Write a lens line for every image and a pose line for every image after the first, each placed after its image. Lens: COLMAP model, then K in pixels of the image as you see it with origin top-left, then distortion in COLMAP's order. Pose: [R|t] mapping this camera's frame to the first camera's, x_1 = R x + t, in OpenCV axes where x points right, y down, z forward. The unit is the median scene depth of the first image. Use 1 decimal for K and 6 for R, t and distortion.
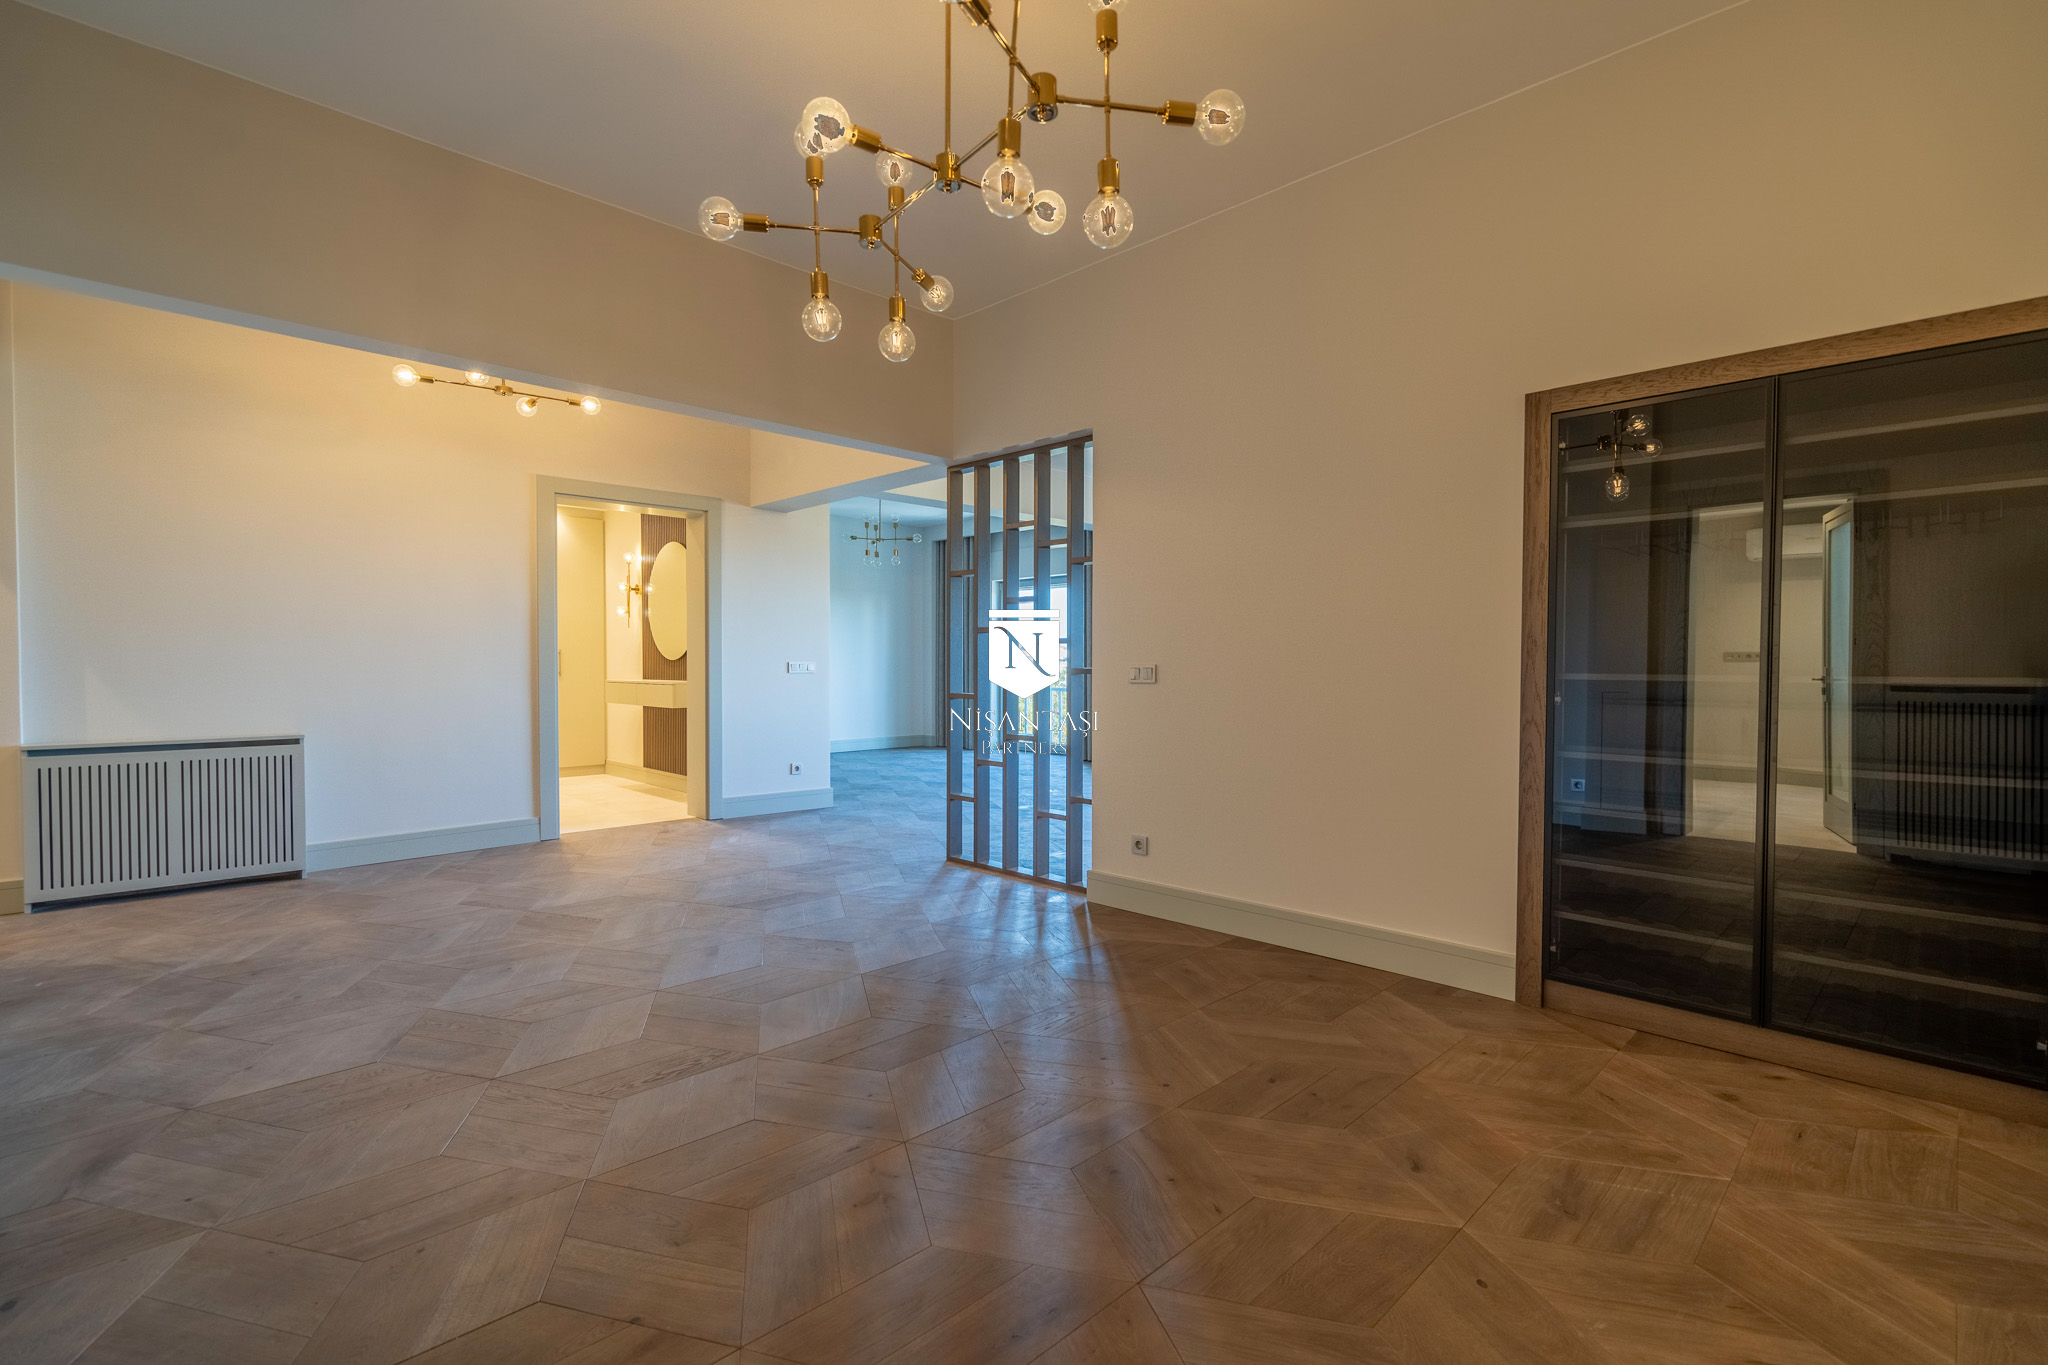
lens RADIAL K [[924.3, 0, 1016.3], [0, 924.3, 674.2], [0, 0, 1]] dist [-0.007475, 0.001966]
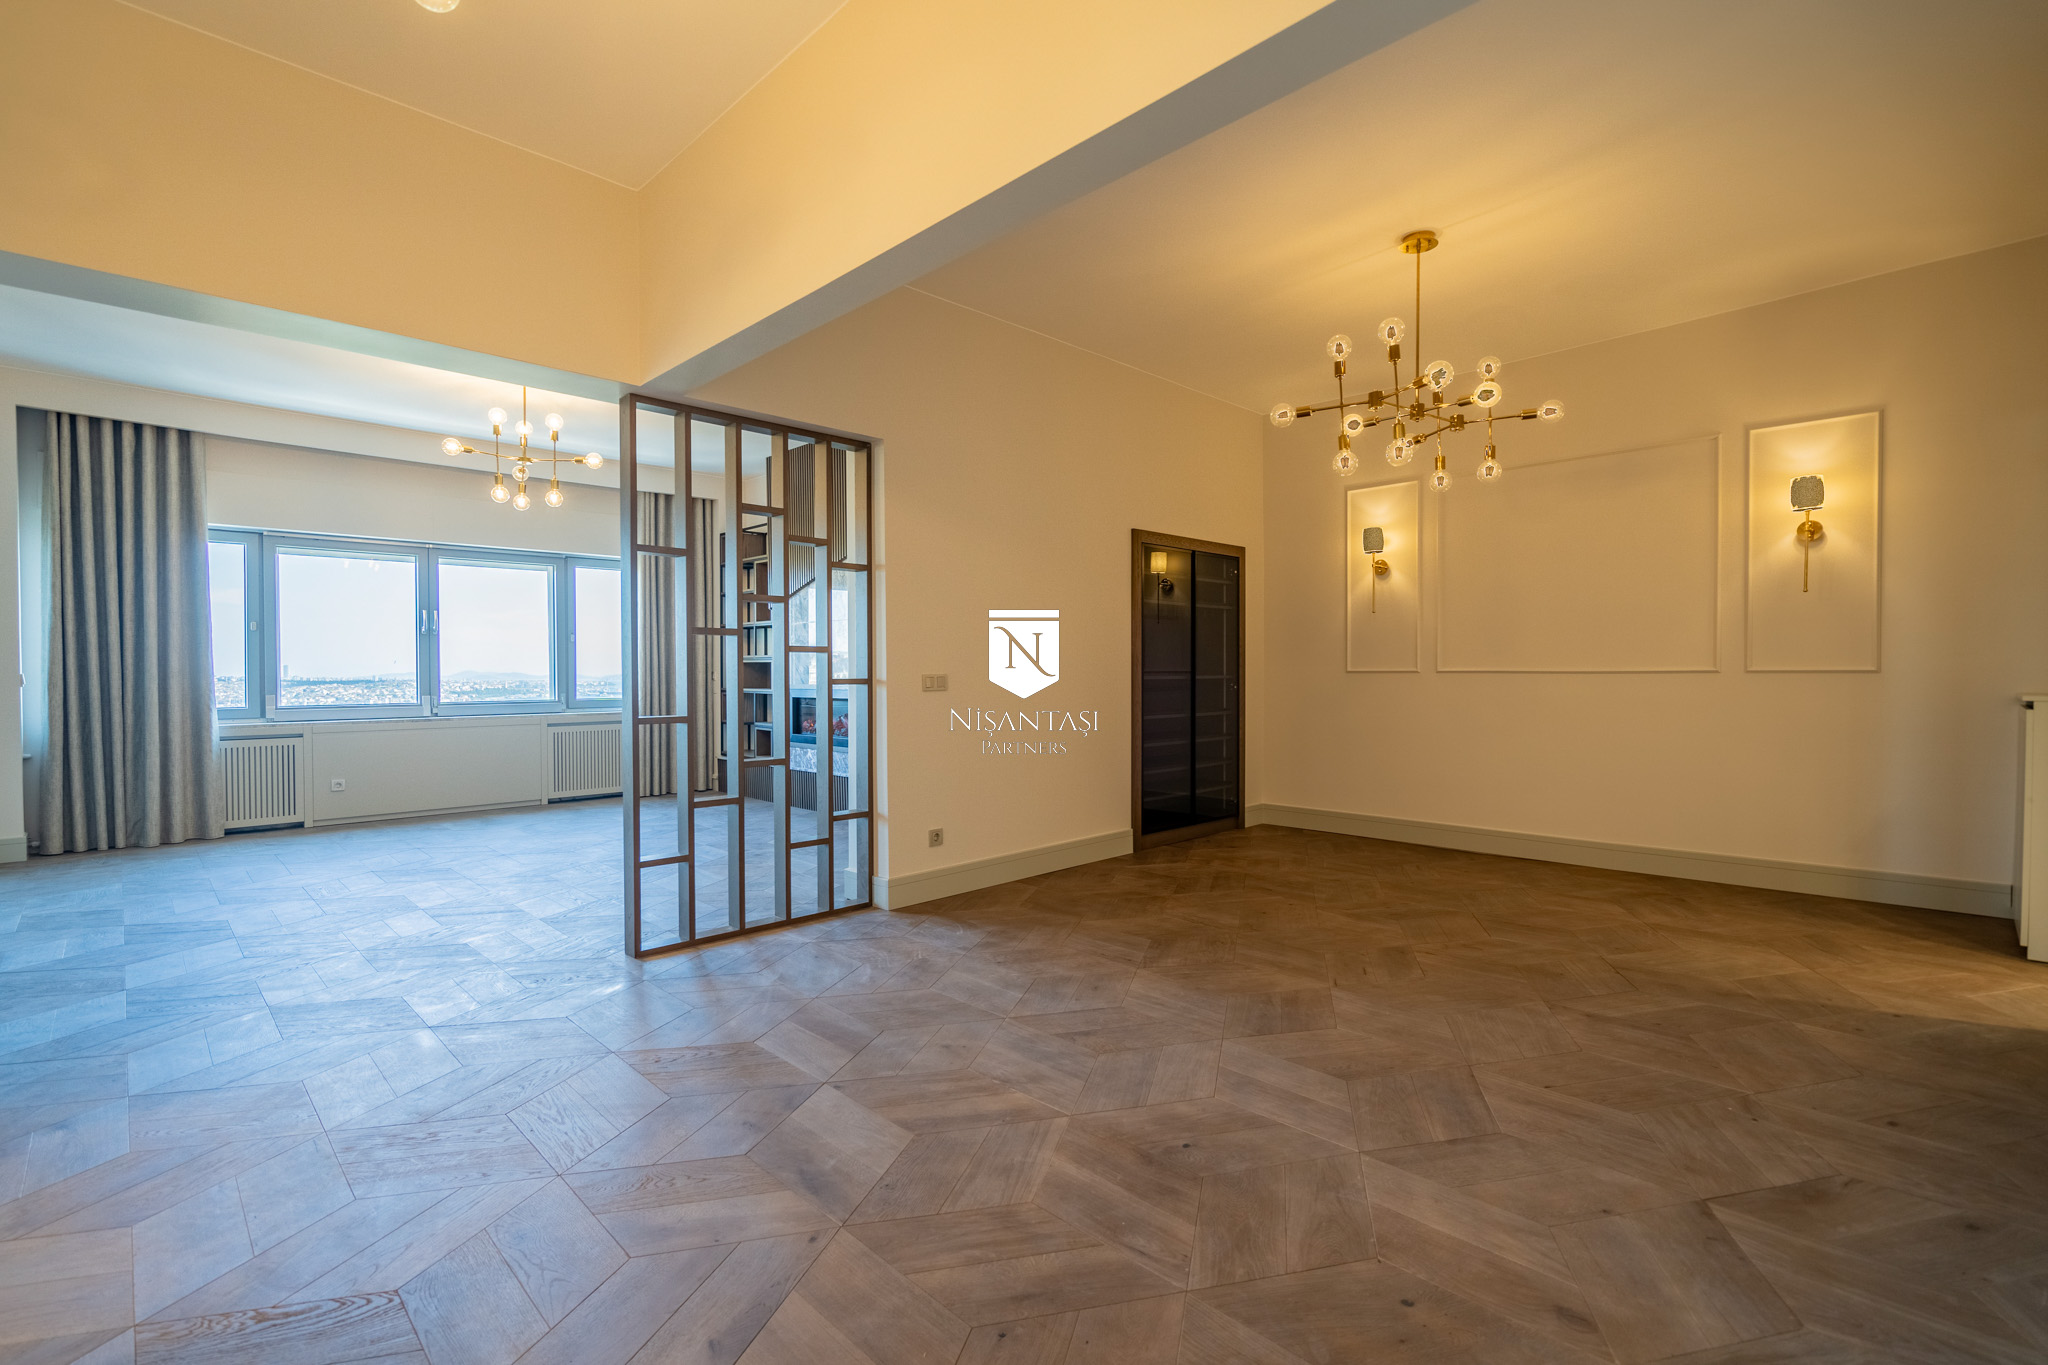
lens RADIAL K [[924.3, 0, 1012.3], [0, 924.3, 684.4], [0, 0, 1]] dist [-0.007475, 0.001966]
pose [[0.005704, -0.019764, 0.999788, -0.965695], [0.015844, 0.999681, 0.019671, -0.017482], [-0.999858, 0.015729, 0.006015, 0.898115]]
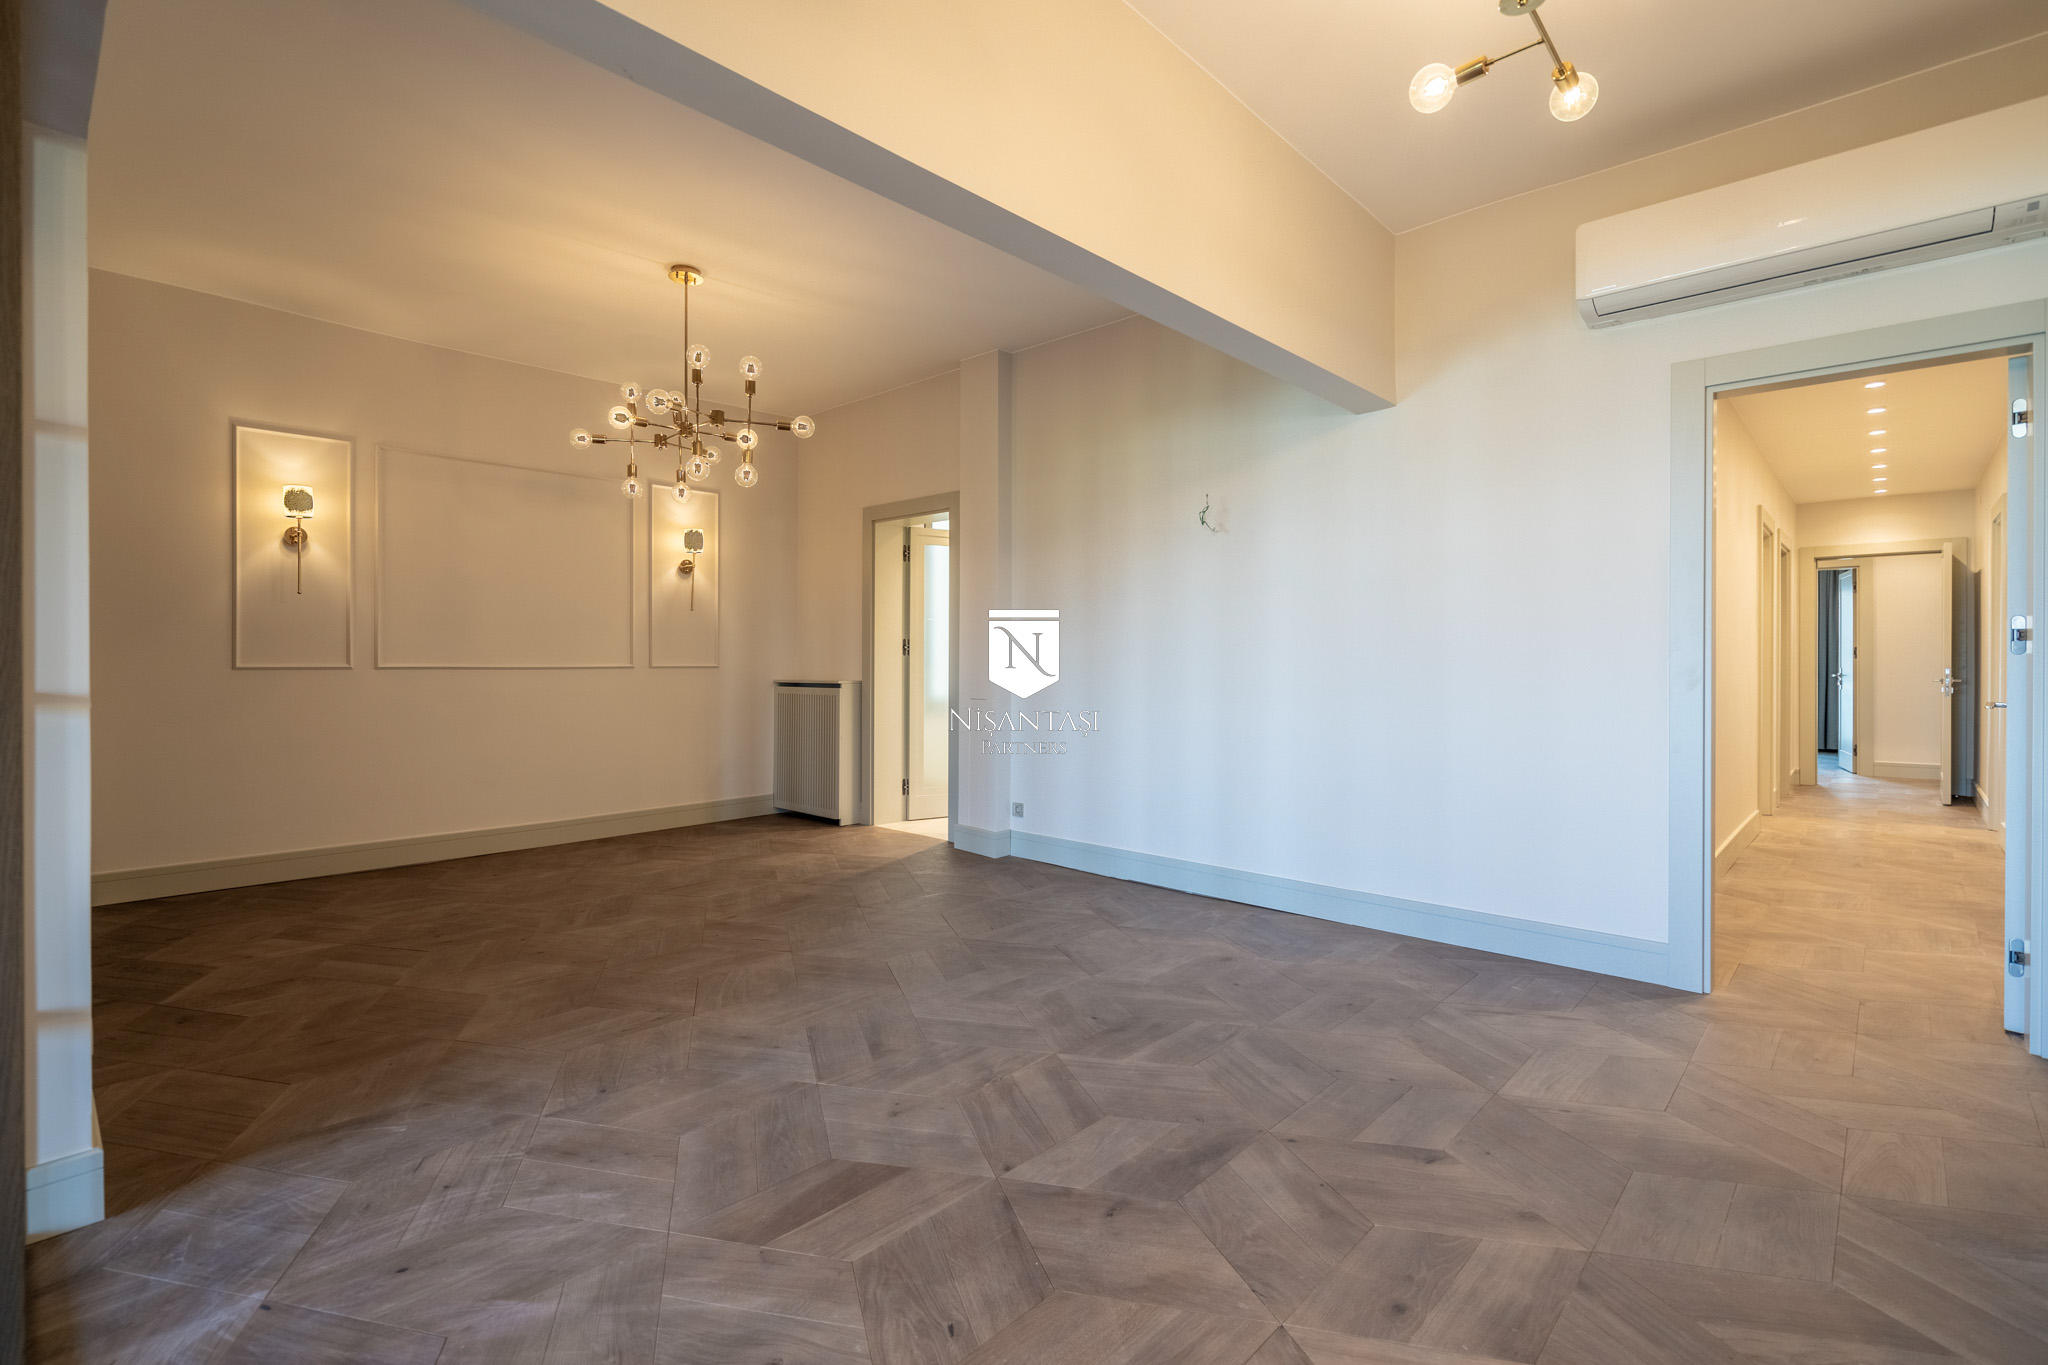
lens RADIAL K [[924.3, 0, 1014.2], [0, 924.3, 672.2], [0, 0, 1]] dist [-0.007475, 0.001966]
pose [[-0.999295, -0.002728, -0.037450, -0.354731], [-0.003446, 0.999811, 0.019128, -0.022624], [0.037391, 0.019244, -0.999115, 1.511479]]
